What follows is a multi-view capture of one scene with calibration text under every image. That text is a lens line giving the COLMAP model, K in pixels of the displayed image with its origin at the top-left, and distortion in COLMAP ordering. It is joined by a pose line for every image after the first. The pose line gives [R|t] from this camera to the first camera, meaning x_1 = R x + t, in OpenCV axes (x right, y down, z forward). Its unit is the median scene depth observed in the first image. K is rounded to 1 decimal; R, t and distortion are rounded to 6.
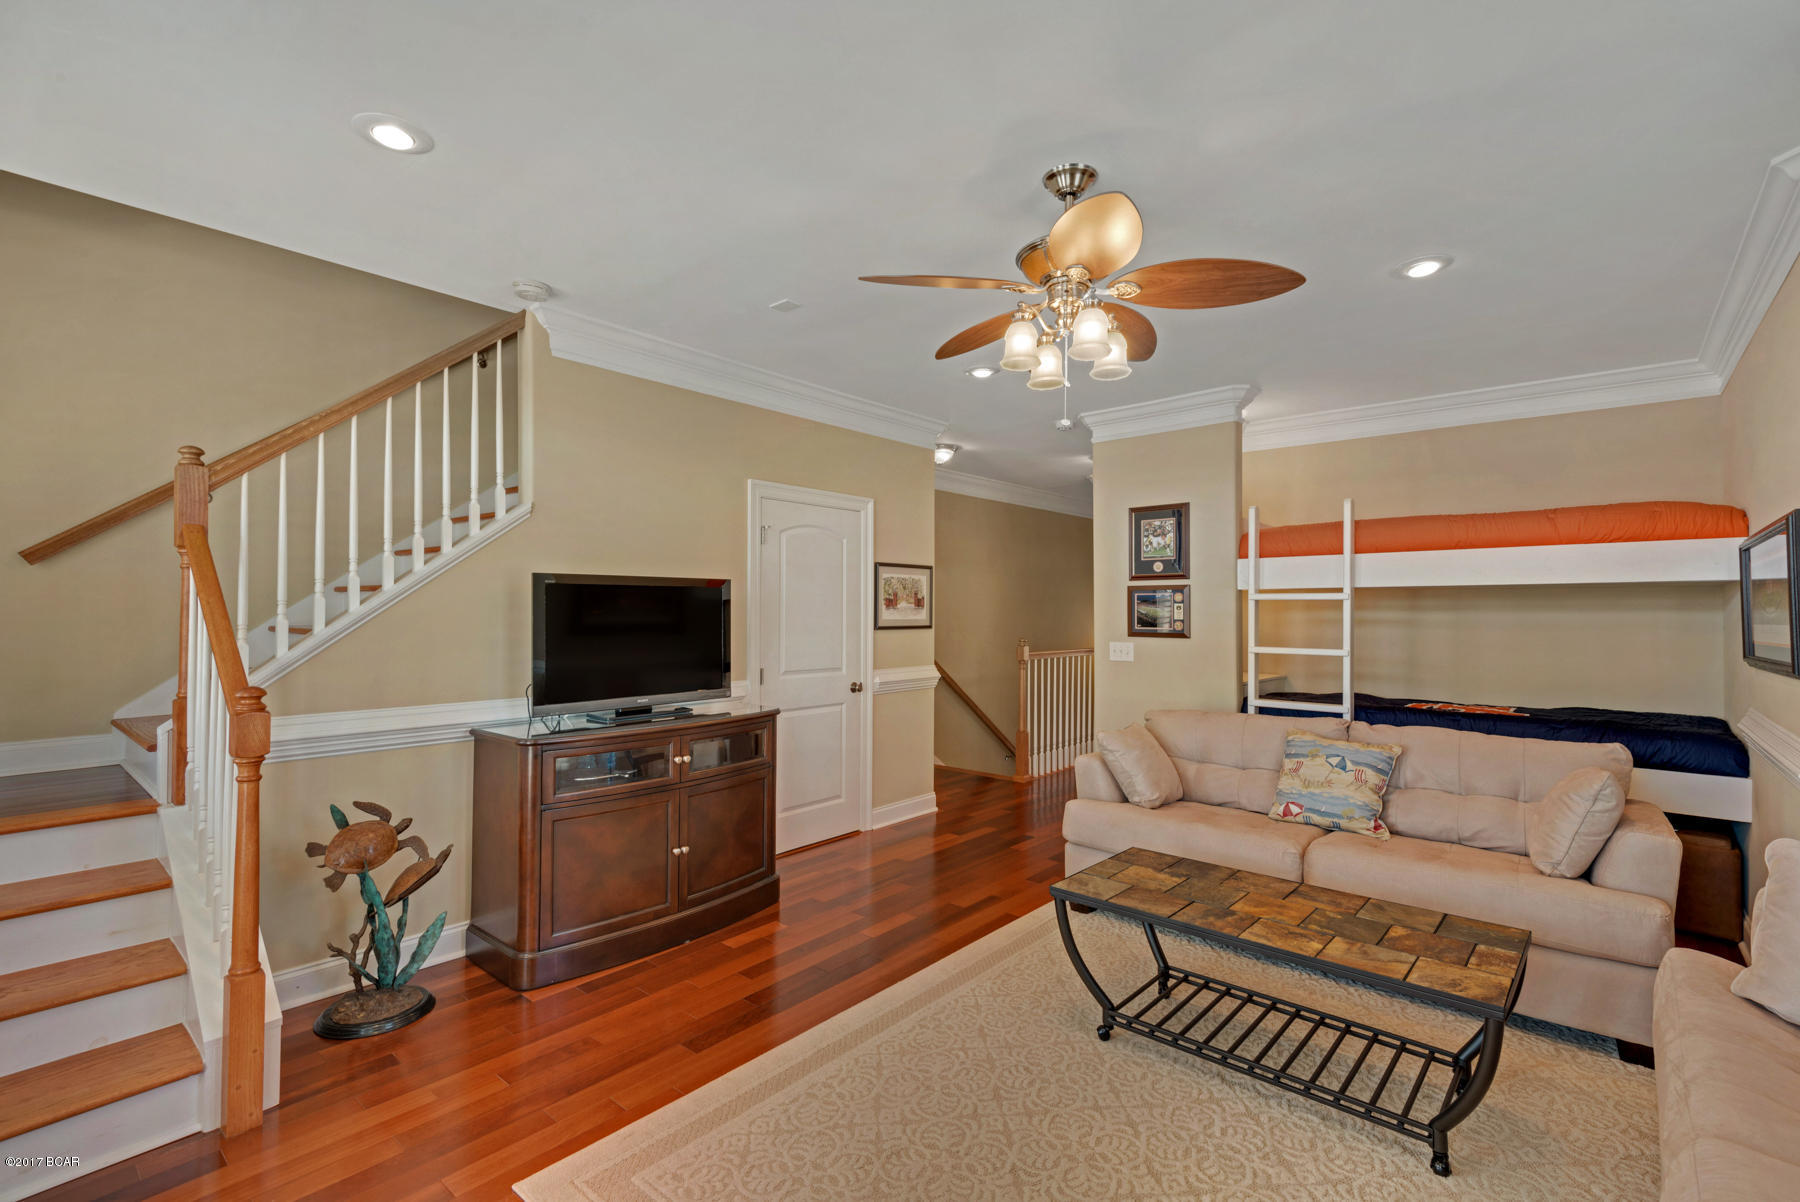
lens RADIAL K [[811.6, 0, 899.8], [0, 811.6, 600.1], [0, 0, 1]] dist [0.022678, -0.006016]
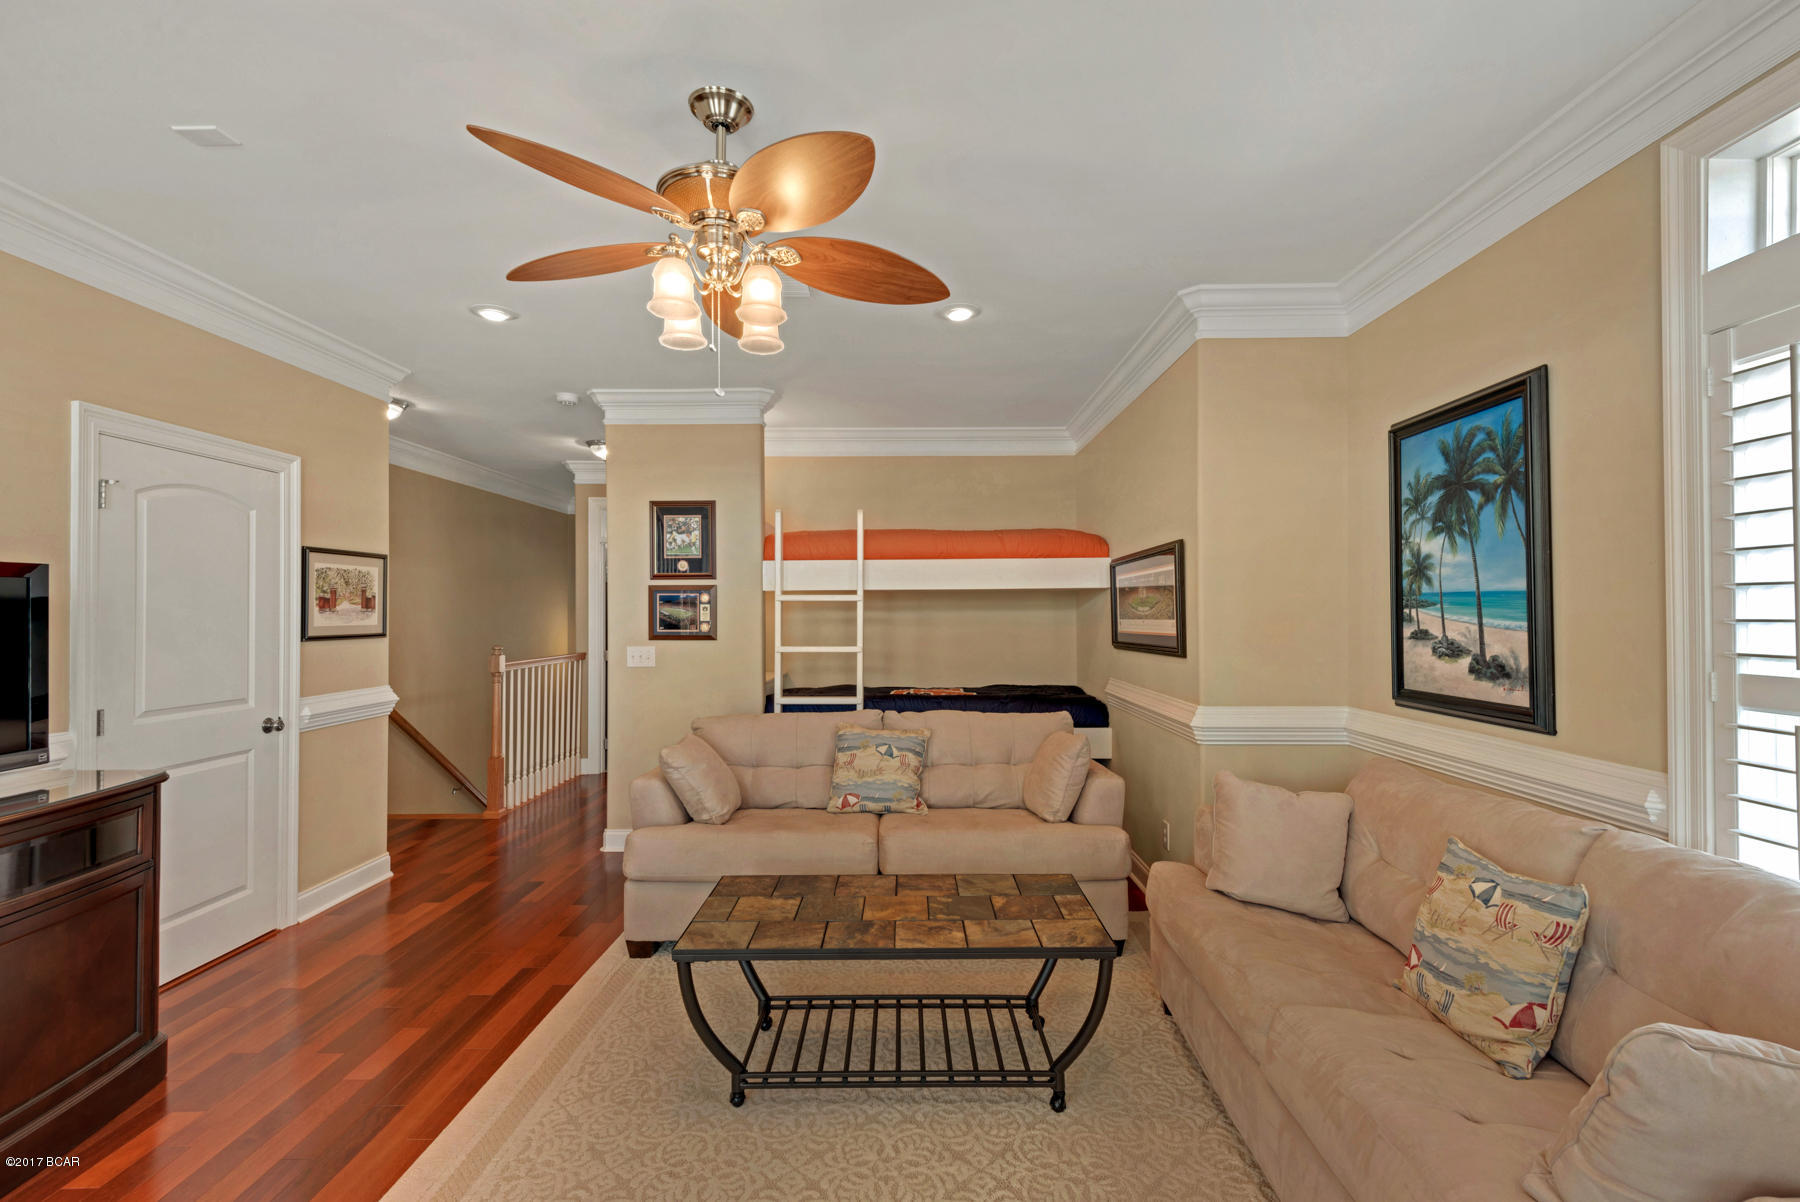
lens RADIAL K [[811.6, 0, 895.8], [0, 811.6, 603.2], [0, 0, 1]] dist [0.022678, -0.006016]
pose [[0.760049, 0.000981, 0.649865, -0.137962], [-0.003881, 0.999988, 0.003029, -0.001352], [-0.649855, -0.004824, 0.760043, 0.154934]]
